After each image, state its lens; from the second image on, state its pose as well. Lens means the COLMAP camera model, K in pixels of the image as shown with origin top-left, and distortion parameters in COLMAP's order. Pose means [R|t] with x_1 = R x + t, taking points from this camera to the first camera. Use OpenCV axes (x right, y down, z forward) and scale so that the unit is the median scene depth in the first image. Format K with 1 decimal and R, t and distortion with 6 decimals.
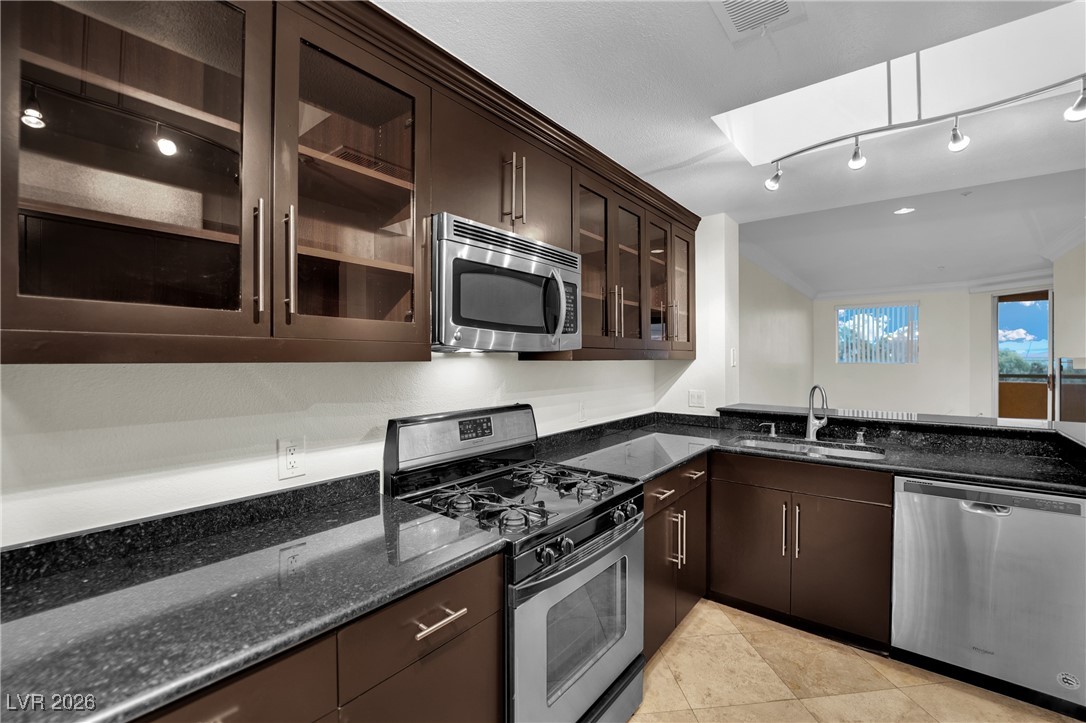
lens RADIAL K [[445.7, 0, 561.8], [0, 445.7, 360.0], [0, 0, 1]] dist [0.000018, 0.000024]
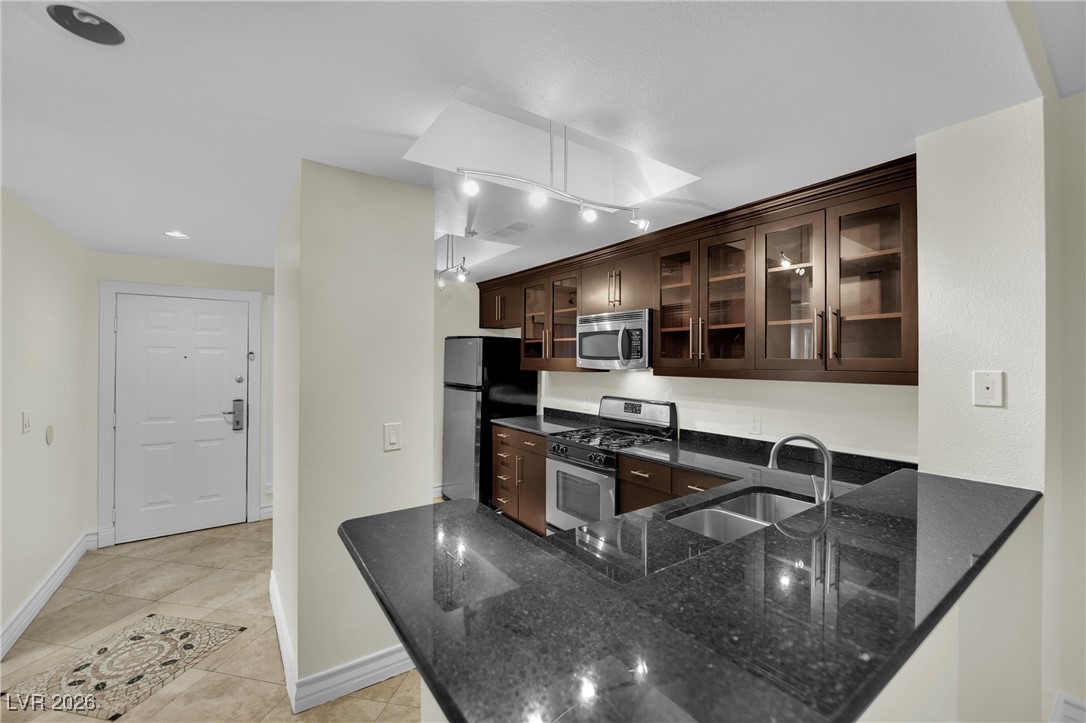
lens RADIAL K [[445.7, 0, 561.8], [0, 445.7, 360.0], [0, 0, 1]] dist [0.000018, 0.000024]
pose [[-0.267893, 0.006970, -0.963424, 1.807065], [-0.007074, 0.999933, 0.009202, -0.073762], [0.963423, 0.009281, -0.267825, 1.258771]]
